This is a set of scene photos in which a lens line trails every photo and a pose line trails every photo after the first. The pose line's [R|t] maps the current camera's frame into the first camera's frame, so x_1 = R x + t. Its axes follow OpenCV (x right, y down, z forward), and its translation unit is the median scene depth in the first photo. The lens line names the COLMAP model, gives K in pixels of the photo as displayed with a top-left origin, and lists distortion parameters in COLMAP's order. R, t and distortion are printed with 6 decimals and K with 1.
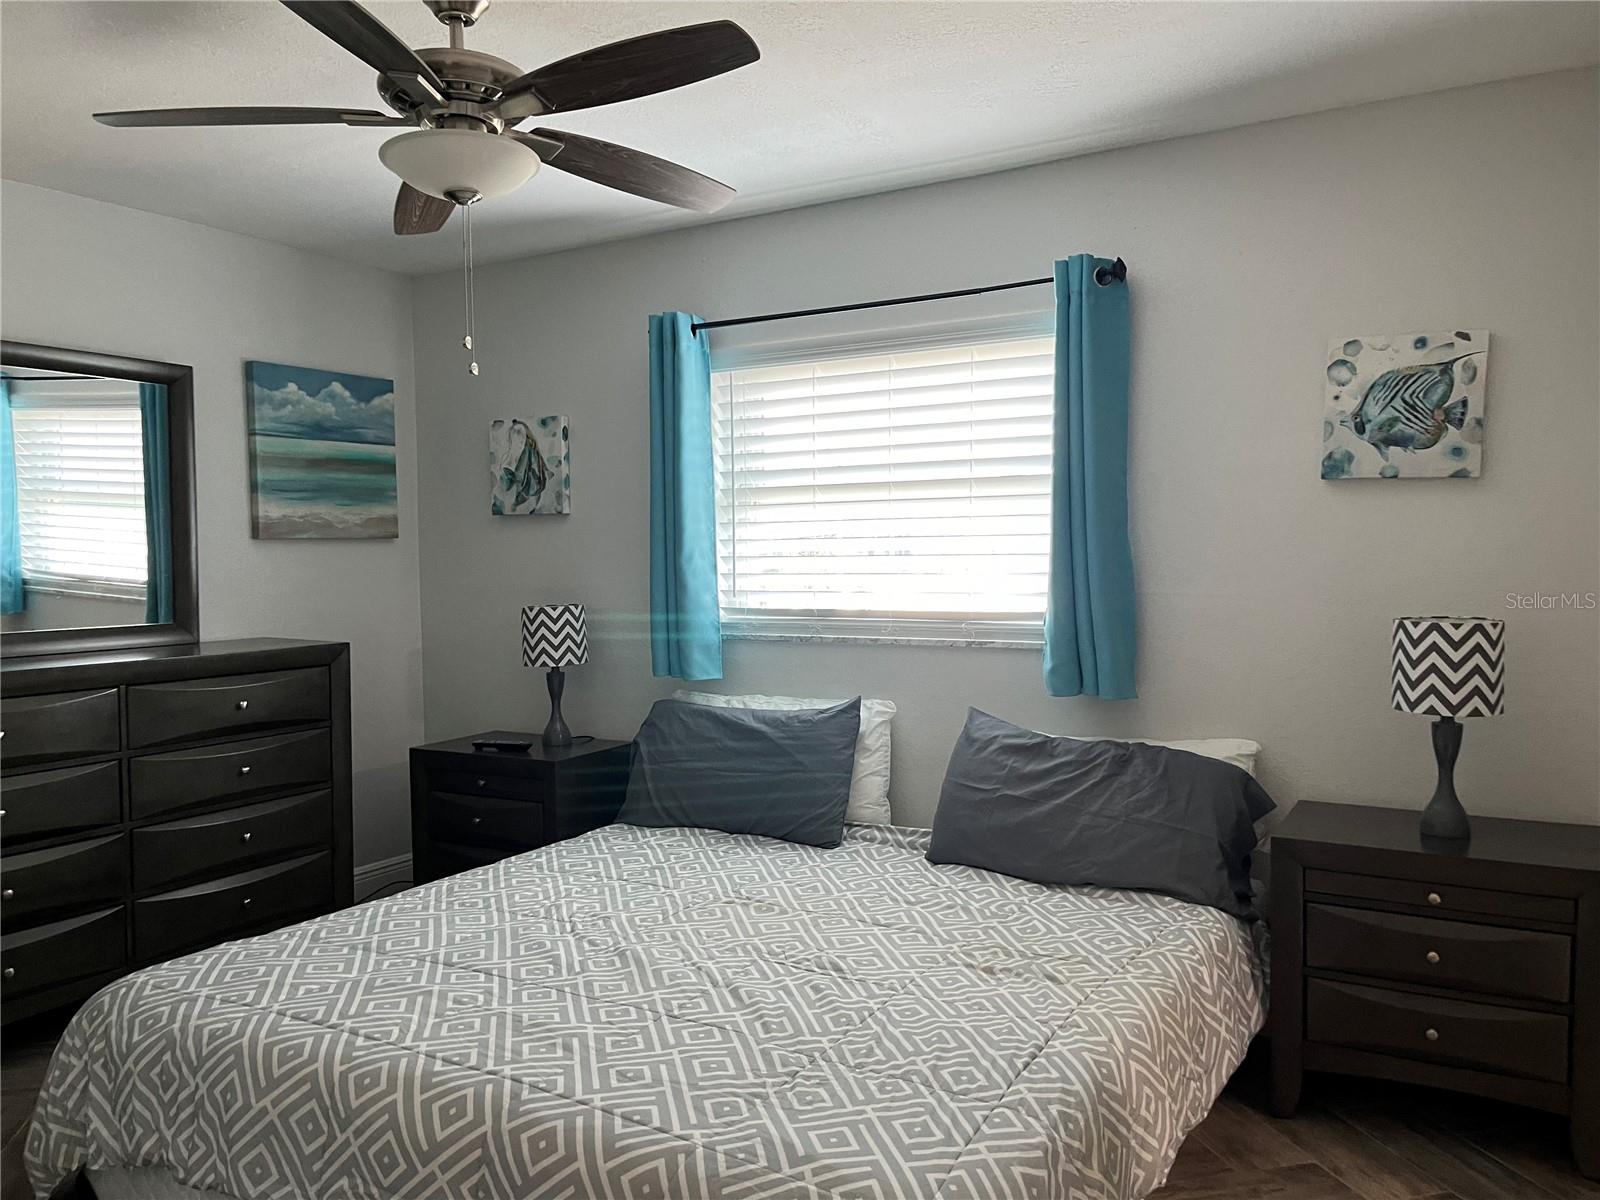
lens RADIAL K [[1209.5, 0, 799.8], [0, 1209.5, 608.1], [0, 0, 1]] dist [0.058161, -0.075601]
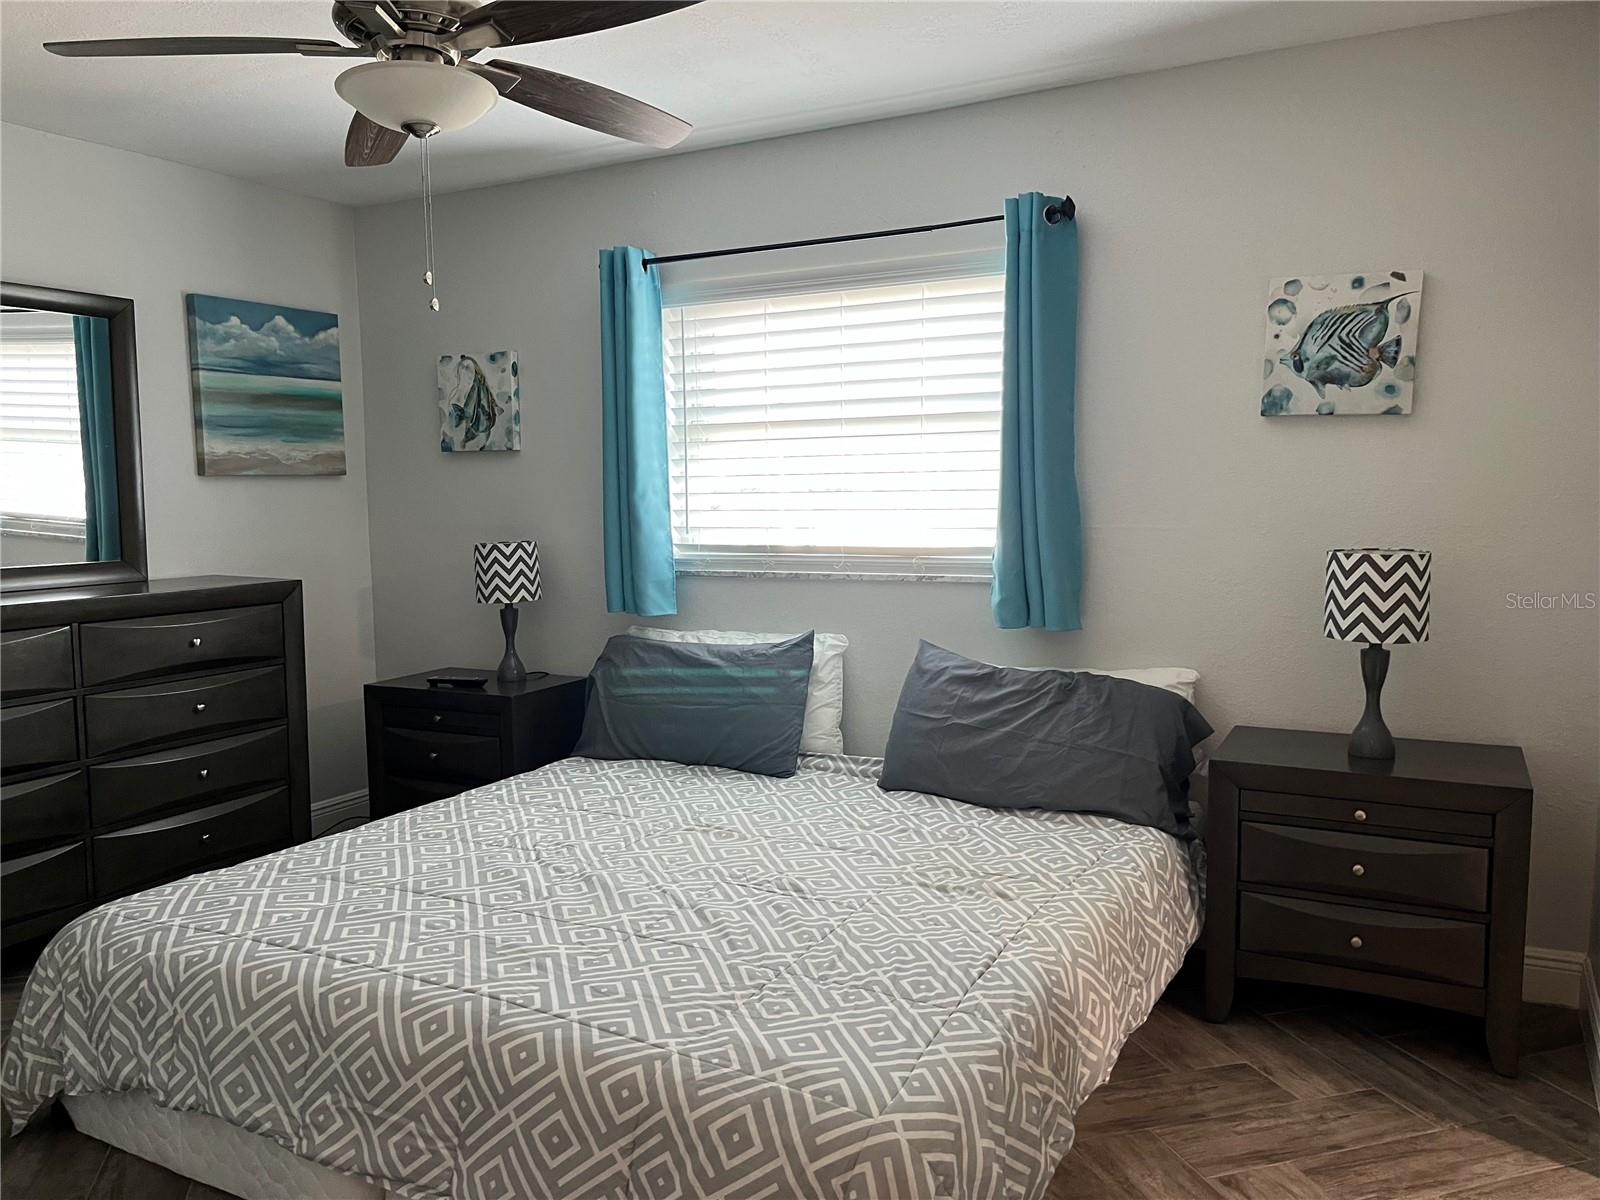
lens RADIAL K [[1209.5, 0, 792.4], [0, 1209.5, 604.7], [0, 0, 1]] dist [0.058161, -0.075601]
pose [[0.999065, -0.005878, 0.042841, -0.014012], [0.003795, 0.998815, 0.048521, 0.002270], [-0.043075, -0.048313, 0.997903, -0.020656]]
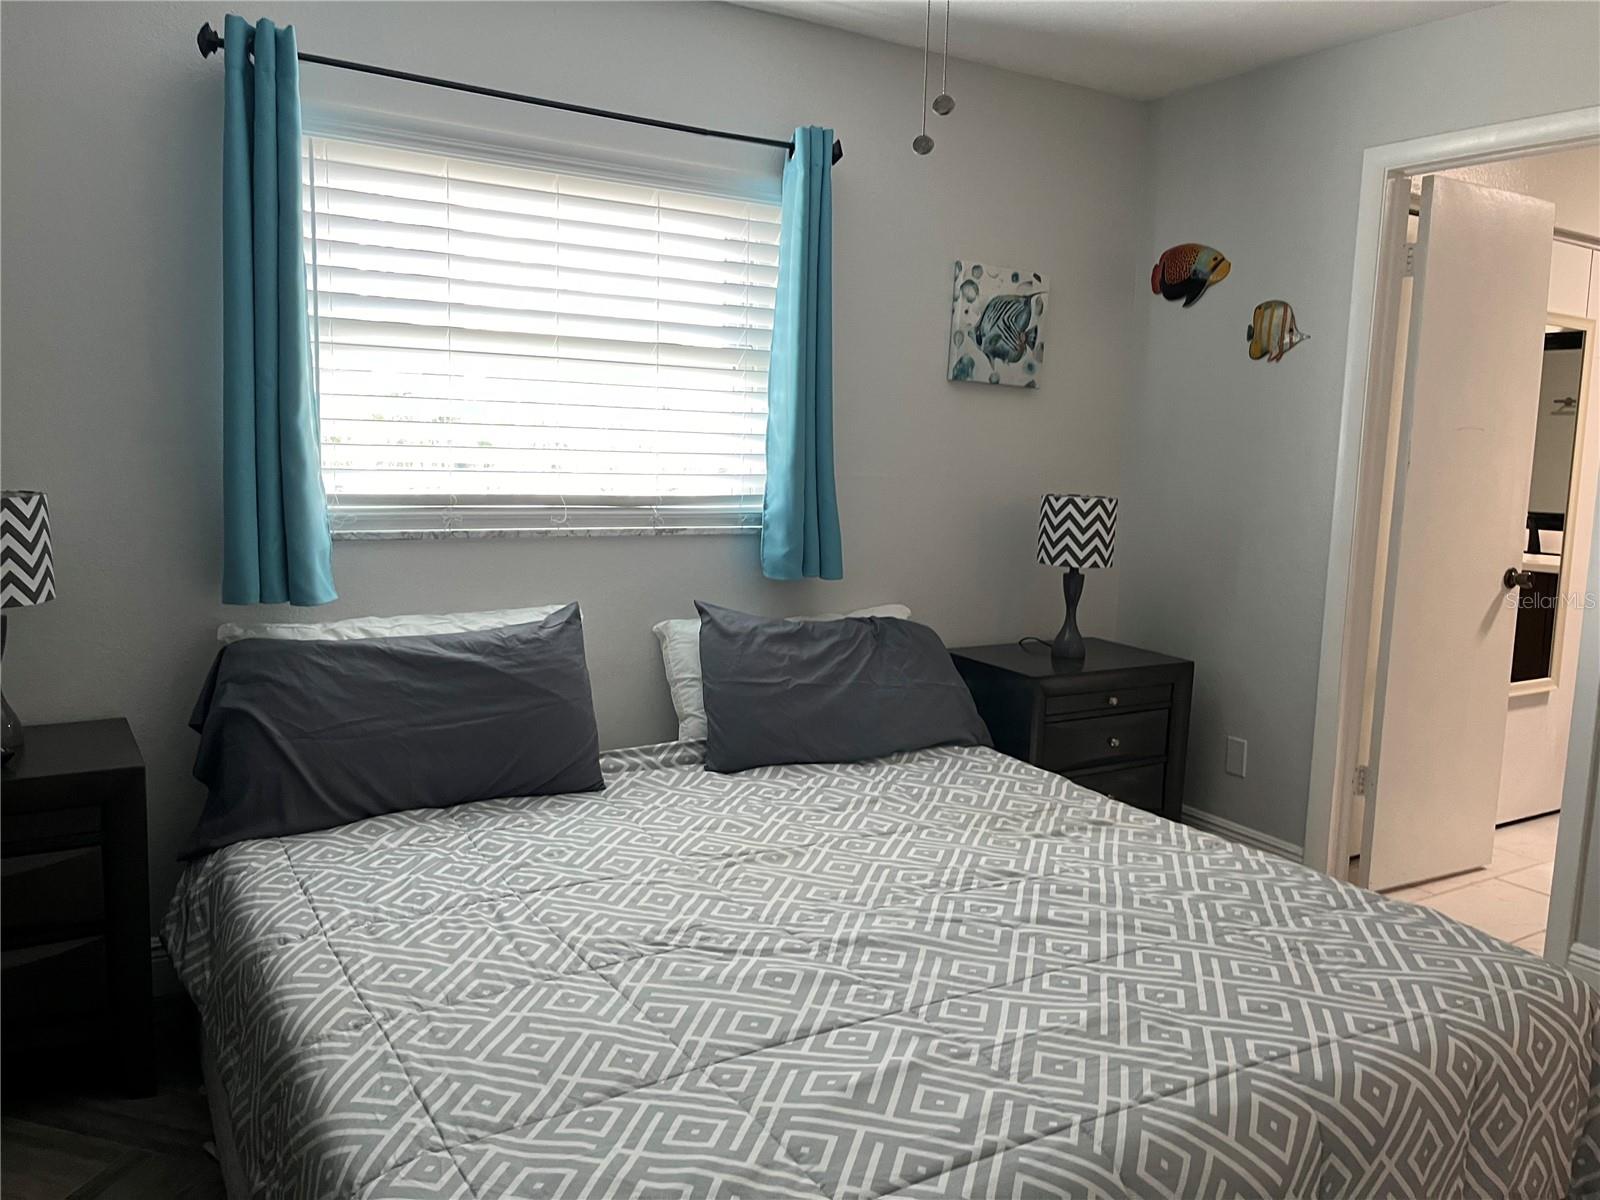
lens RADIAL K [[1209.5, 0, 794.6], [0, 1209.5, 586.5], [0, 0, 1]] dist [0.058161, -0.075601]
pose [[0.473241, -0.081637, 0.877142, -0.730472], [0.004700, 0.995917, 0.090156, -0.012591], [-0.880920, -0.038543, 0.471692, 0.595246]]
